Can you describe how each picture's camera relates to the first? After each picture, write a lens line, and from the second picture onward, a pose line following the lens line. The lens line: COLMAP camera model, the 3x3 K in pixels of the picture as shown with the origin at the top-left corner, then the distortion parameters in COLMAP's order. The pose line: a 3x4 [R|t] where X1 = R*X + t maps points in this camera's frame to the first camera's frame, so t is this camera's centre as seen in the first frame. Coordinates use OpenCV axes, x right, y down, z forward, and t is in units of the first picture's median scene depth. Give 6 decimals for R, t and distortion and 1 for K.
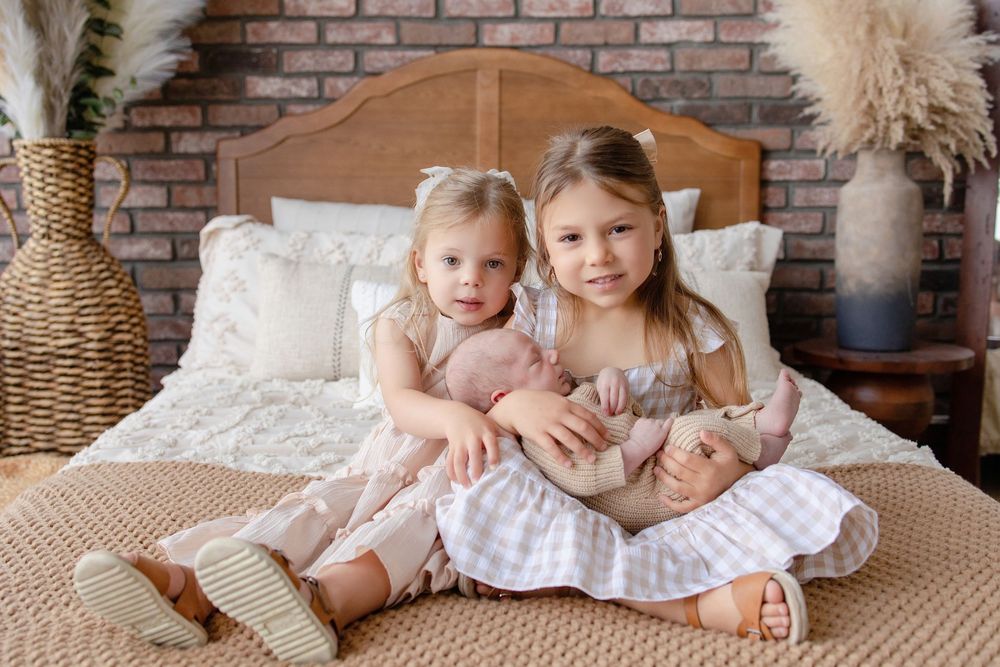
lens RADIAL K [[1021.5, 0, 500.0], [0, 1021.5, 333.5], [0, 0, 1]] dist [-0.007004, -0.027351]
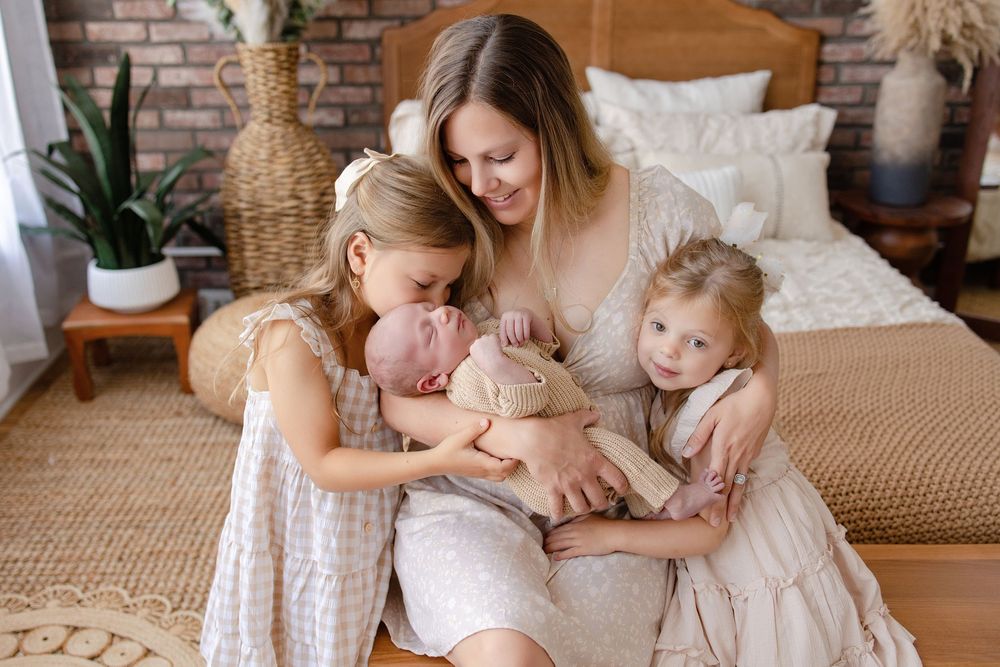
lens RADIAL K [[996.6, 0, 500.0], [0, 996.6, 333.5], [0, 0, 1]] dist [-0.005903, -0.012306]
pose [[0.999410, -0.009957, 0.032866, -0.198557], [0.001493, 0.968736, 0.248088, -0.146400], [-0.034308, -0.247893, 0.968180, -0.282799]]
